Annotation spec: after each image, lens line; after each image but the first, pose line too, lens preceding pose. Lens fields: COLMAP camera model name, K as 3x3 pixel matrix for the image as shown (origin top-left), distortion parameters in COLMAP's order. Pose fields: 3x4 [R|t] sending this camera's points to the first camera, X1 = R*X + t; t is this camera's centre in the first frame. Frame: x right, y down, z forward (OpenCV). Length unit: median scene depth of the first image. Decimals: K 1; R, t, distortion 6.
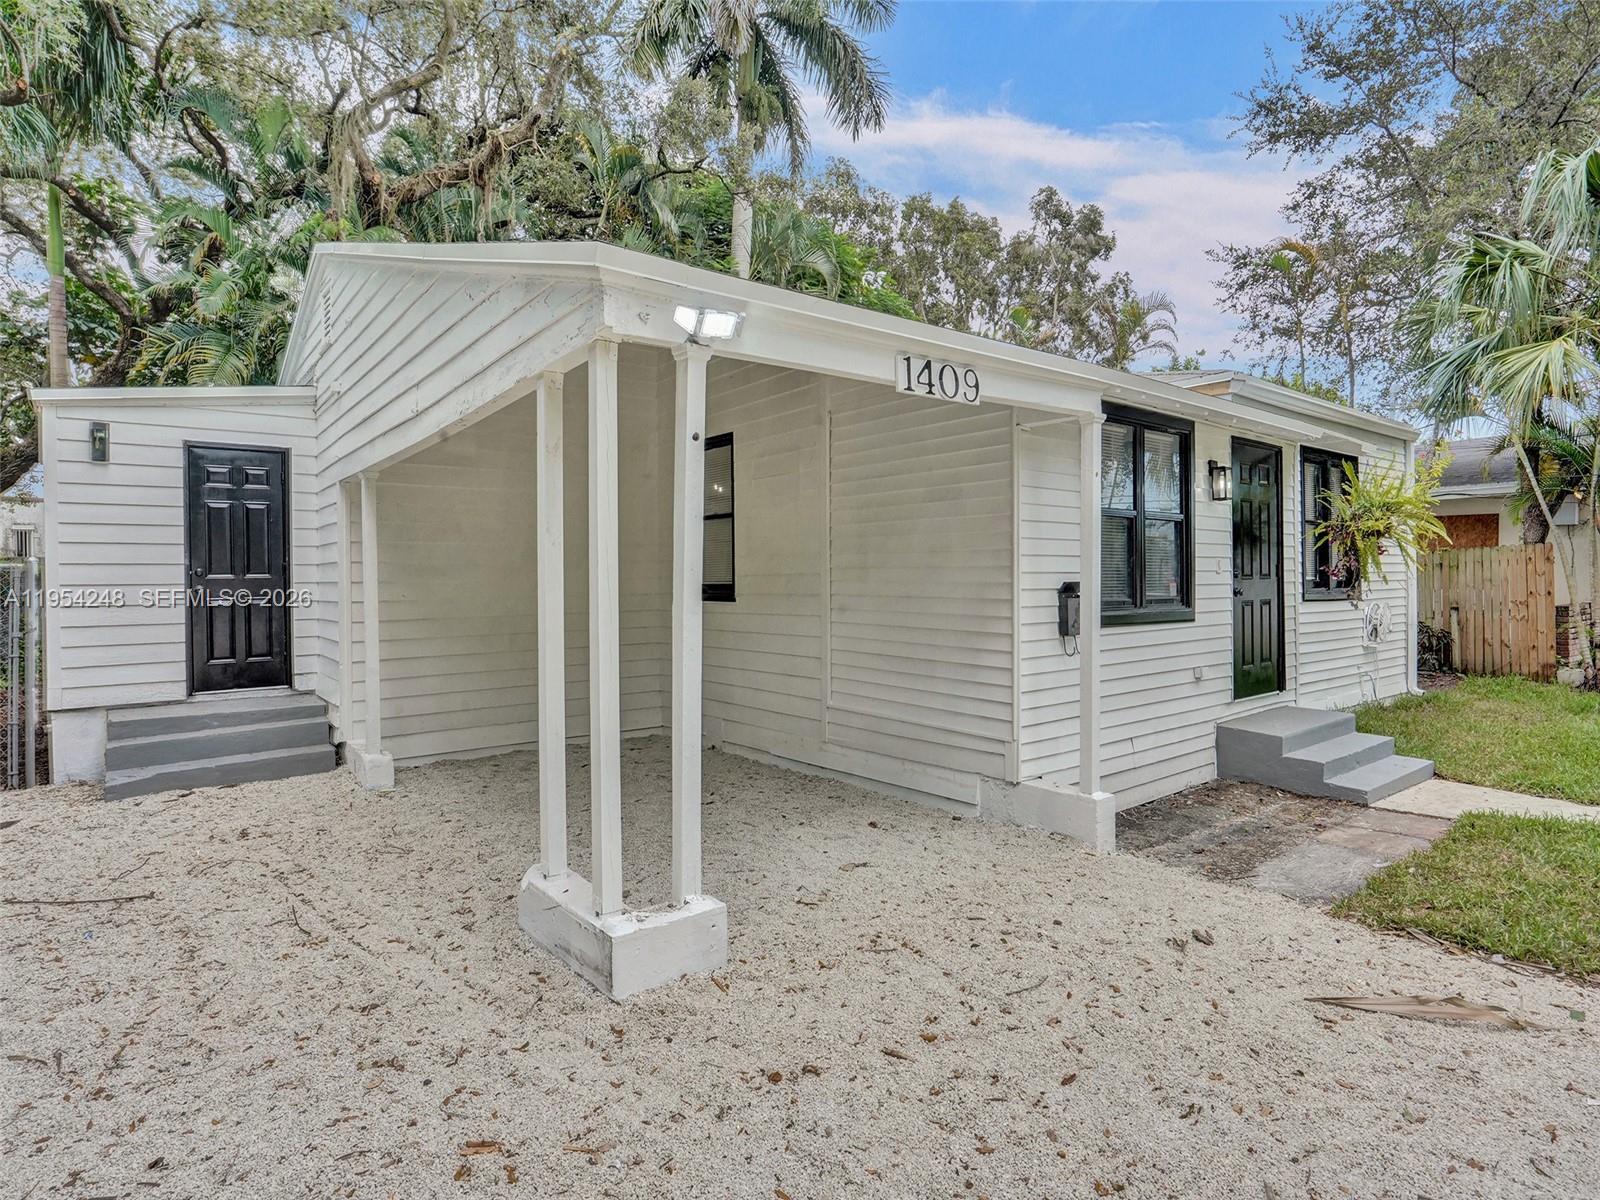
lens RADIAL K [[843.0, 0, 803.6], [0, 843.0, 586.0], [0, 0, 1]] dist [-0.013129, -0.000199]
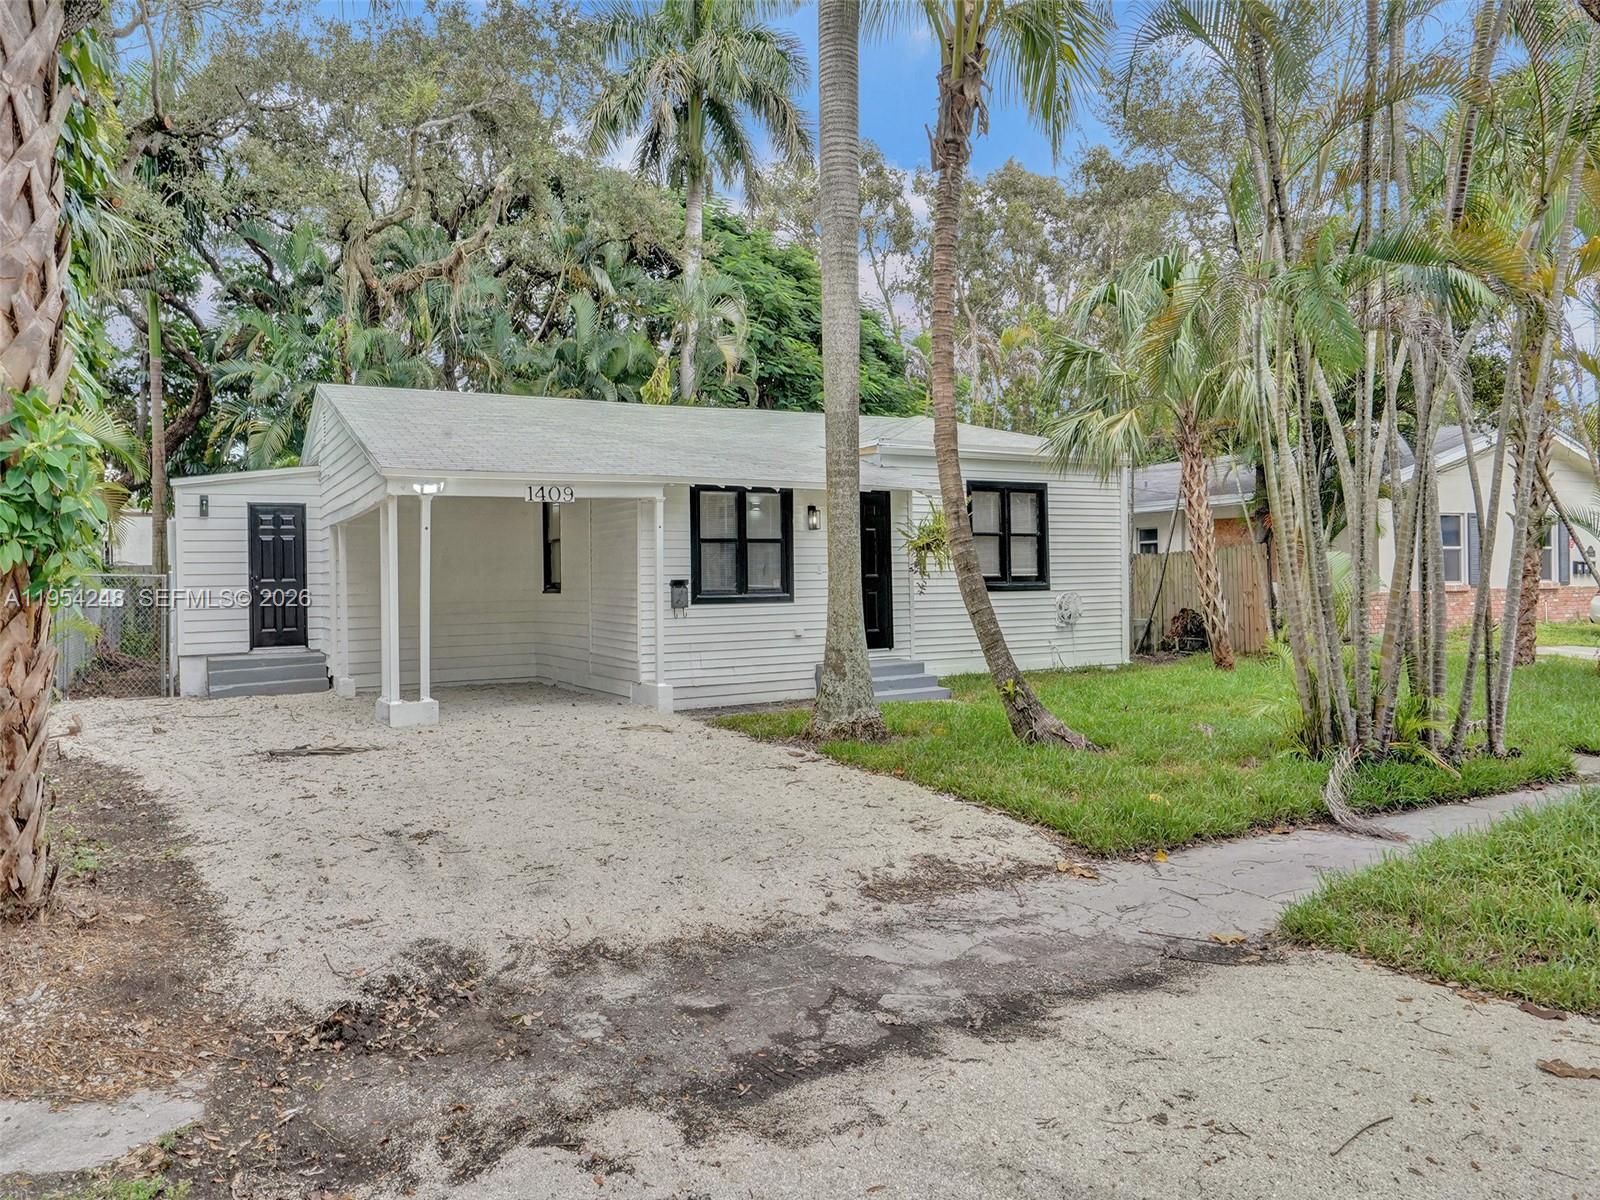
lens RADIAL K [[1083.7, 0, 796.4], [0, 1083.7, 568.6], [0, 0, 1]] dist [-0.012614, 0.029593]
pose [[0.987595, -0.011389, -0.156608, 0.721552], [0.008799, 0.999813, -0.017223, 0.010820], [0.156775, 0.015631, 0.987511, -1.021131]]
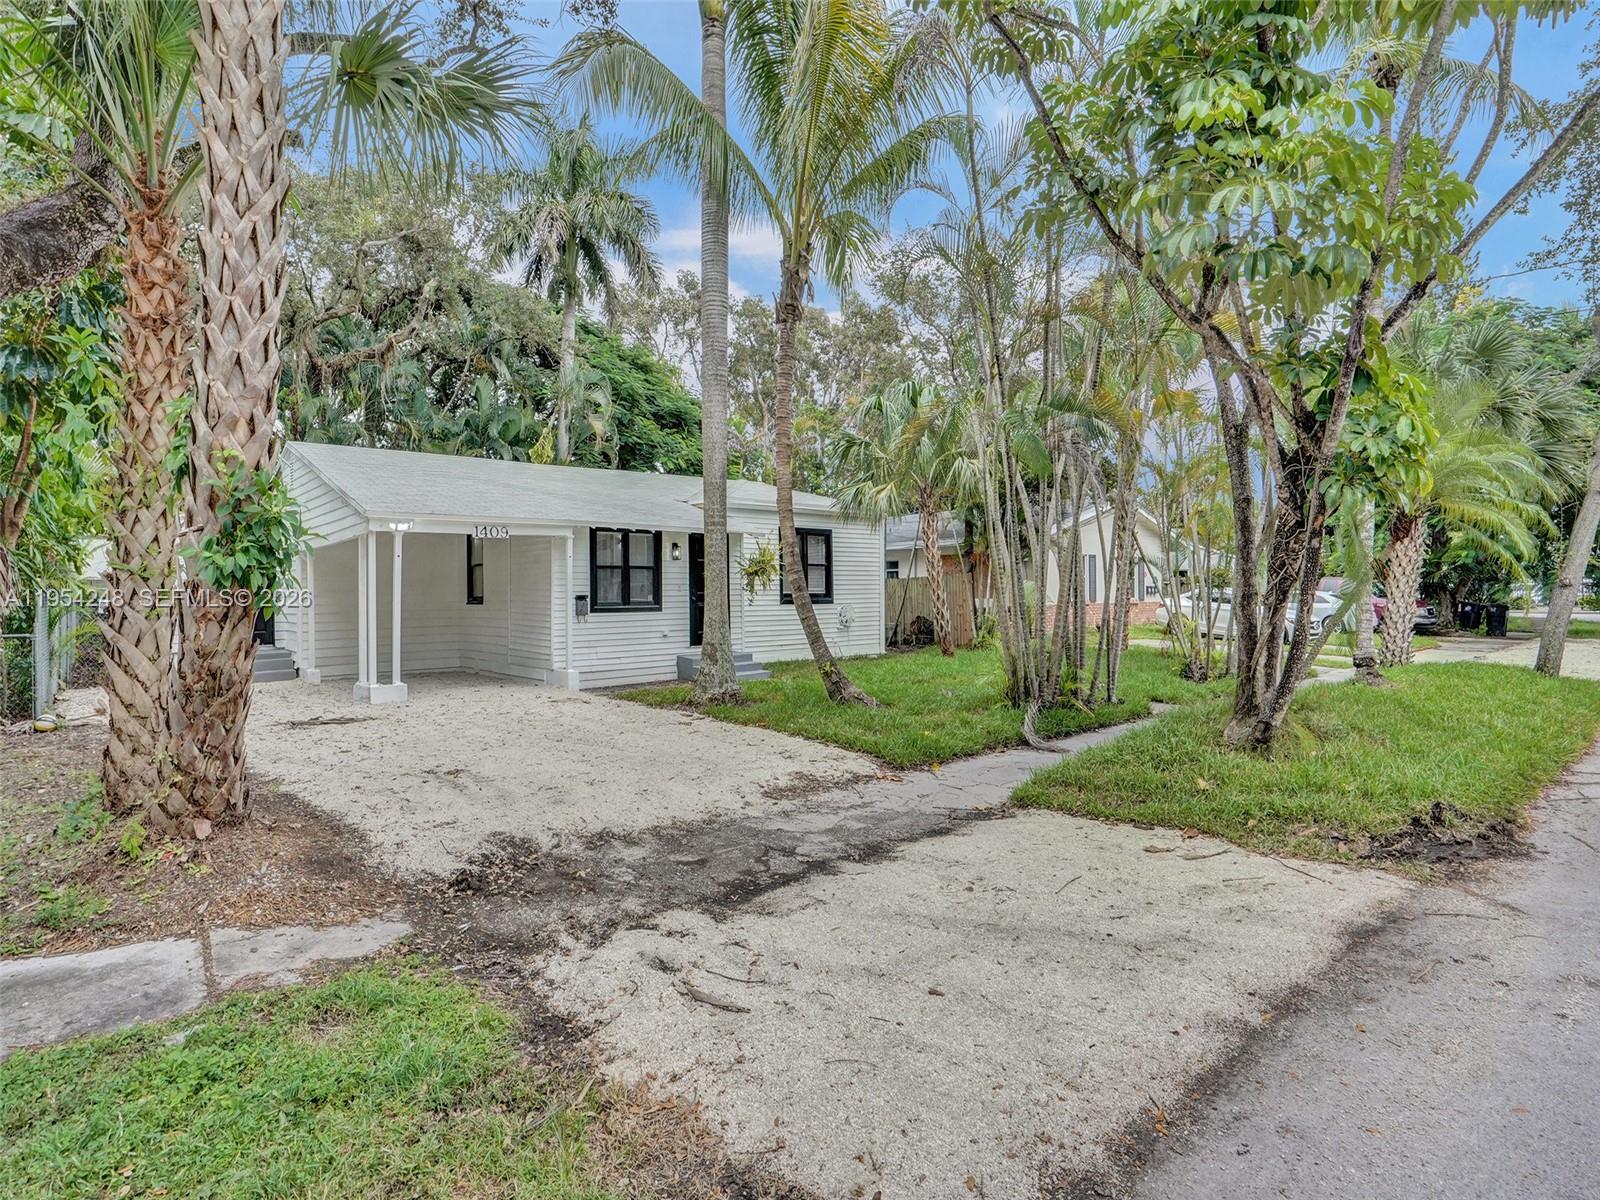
lens RADIAL K [[815.1, 0, 794.9], [0, 815.1, 579.3], [0, 0, 1]] dist [-0.047554, 0.020689]
pose [[0.998365, -0.003280, 0.057066, 0.628707], [0.004662, 0.999699, -0.024107, 0.007560], [-0.056970, 0.024334, 0.998079, -1.171200]]
